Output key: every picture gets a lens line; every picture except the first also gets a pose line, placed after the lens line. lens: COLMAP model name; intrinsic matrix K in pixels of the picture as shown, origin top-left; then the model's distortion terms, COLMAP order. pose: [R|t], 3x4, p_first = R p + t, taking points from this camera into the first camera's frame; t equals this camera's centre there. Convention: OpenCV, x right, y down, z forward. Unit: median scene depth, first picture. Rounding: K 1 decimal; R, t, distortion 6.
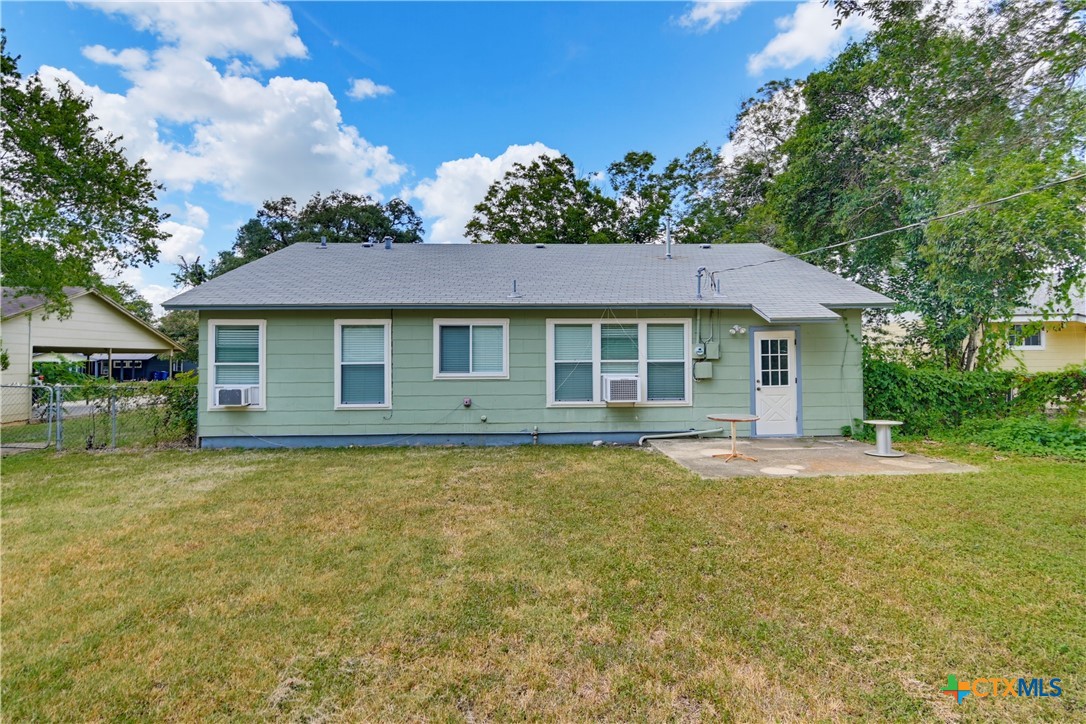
lens RADIAL K [[527.1, 0, 543.1], [0, 527.1, 350.0], [0, 0, 1]] dist [0.003564, 0.000044]
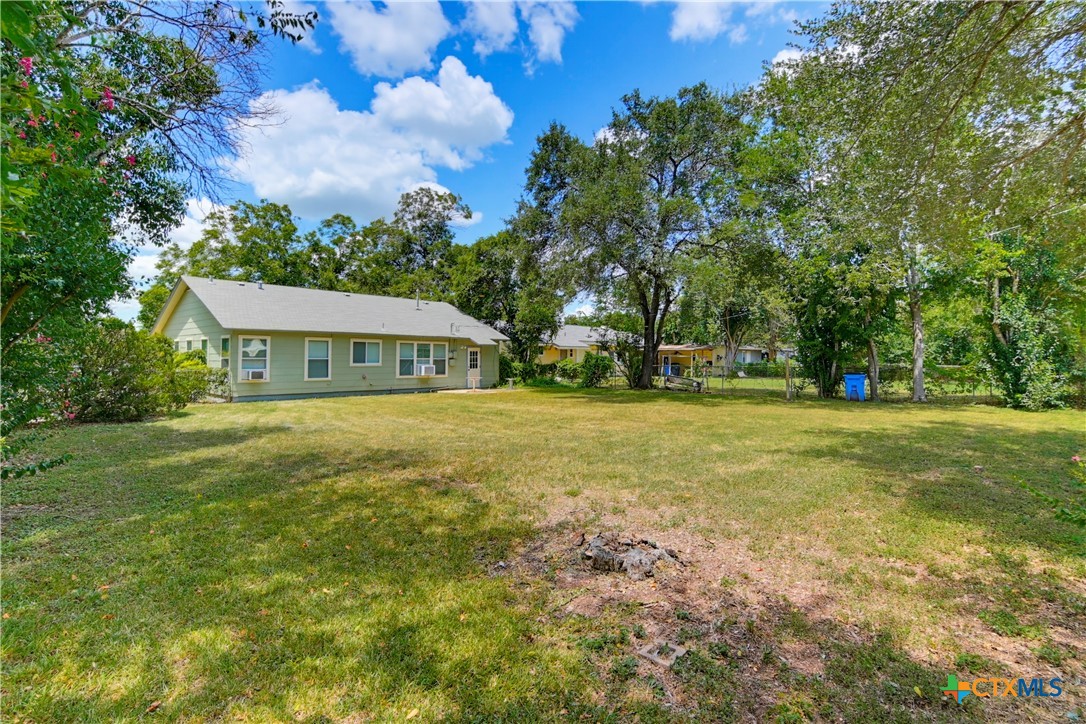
lens RADIAL K [[527.1, 0, 543.1], [0, 527.1, 350.0], [0, 0, 1]] dist [0.003564, 0.000044]
pose [[0.705590, 0.020193, 0.708332, -1.167612], [-0.020599, 0.999756, -0.007981, -0.011650], [-0.708320, -0.008960, 0.705834, -1.083751]]
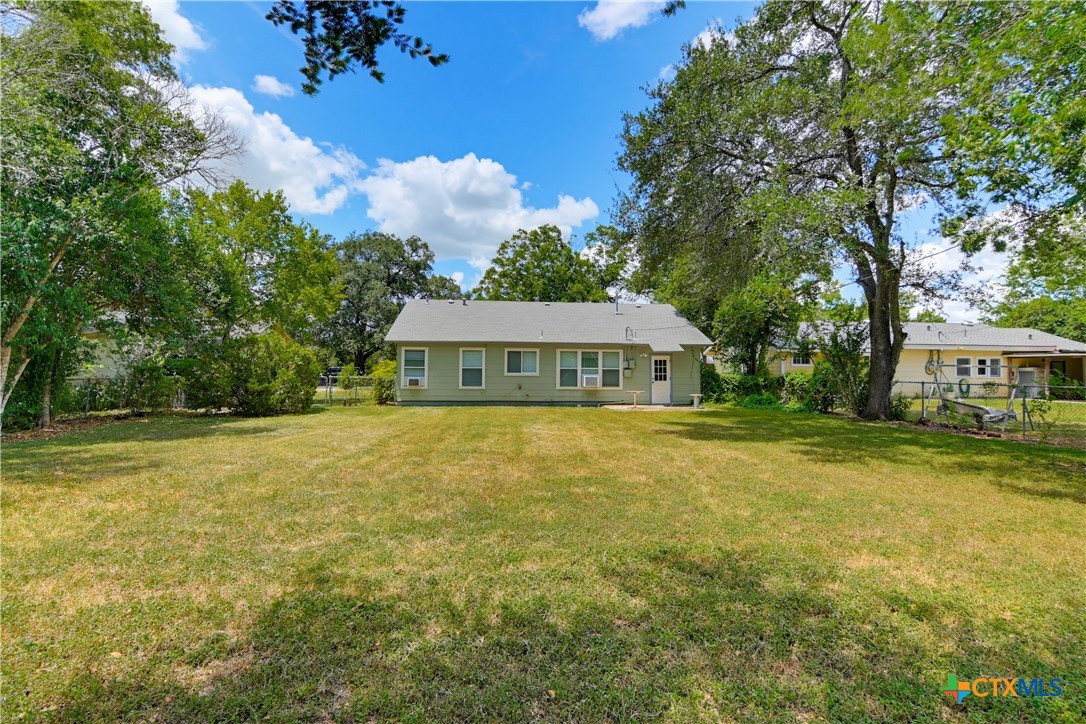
lens RADIAL K [[527.1, 0, 543.1], [0, 527.1, 350.0], [0, 0, 1]] dist [0.003564, 0.000044]
pose [[0.998577, 0.015872, 0.050915, -0.158526], [-0.015109, 0.999768, -0.015345, -0.019734], [-0.051147, 0.014554, 0.998585, -1.155019]]
